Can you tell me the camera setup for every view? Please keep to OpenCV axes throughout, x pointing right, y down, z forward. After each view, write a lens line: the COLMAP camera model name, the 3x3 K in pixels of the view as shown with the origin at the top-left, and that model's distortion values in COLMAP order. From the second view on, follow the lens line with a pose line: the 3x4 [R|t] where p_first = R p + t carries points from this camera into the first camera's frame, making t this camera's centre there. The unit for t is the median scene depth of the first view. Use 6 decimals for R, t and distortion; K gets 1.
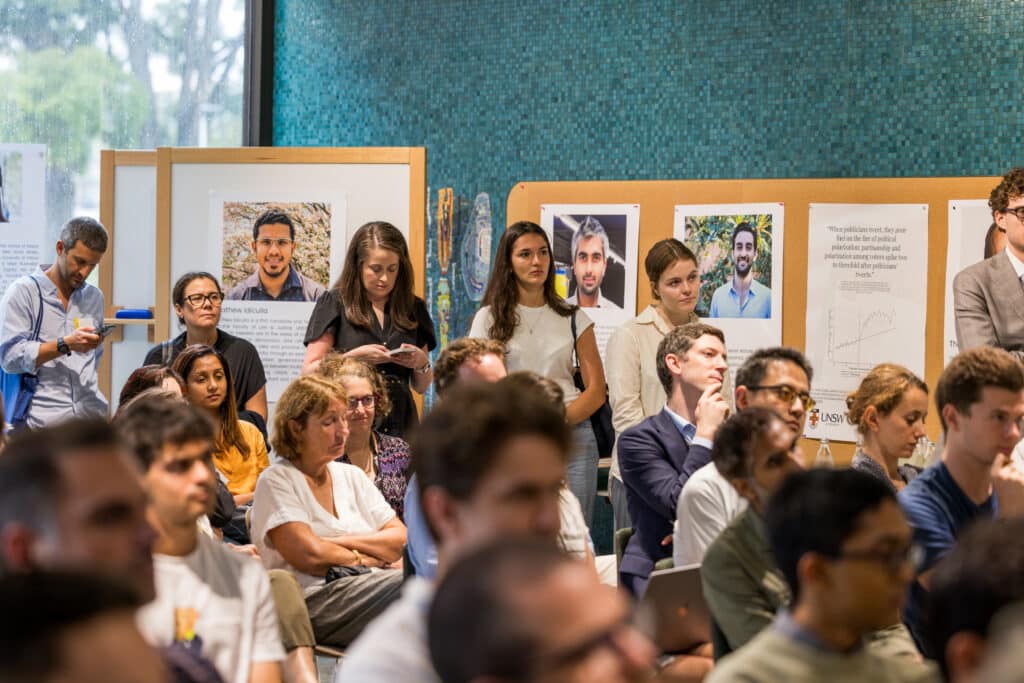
lens RADIAL K [[2810.6, 0, 512.0], [0, 2810.6, 341.5], [0, 0, 1]] dist [0.030759, 0.238307]
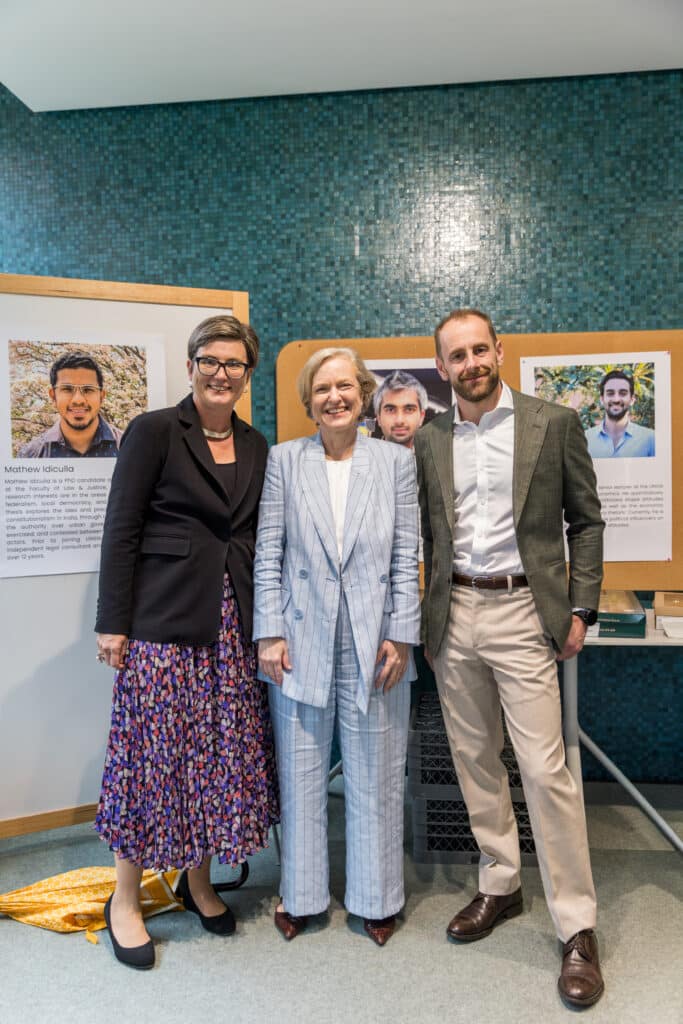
lens RADIAL K [[862.0, 0, 341.5], [0, 862.0, 512.0], [0, 0, 1]] dist [0.000995, 0.002244]
pose [[0.734421, -0.059897, 0.676046, -0.208514], [0.042260, 0.998201, 0.042530, -0.005506], [-0.677377, -0.002665, 0.735631, 0.753797]]
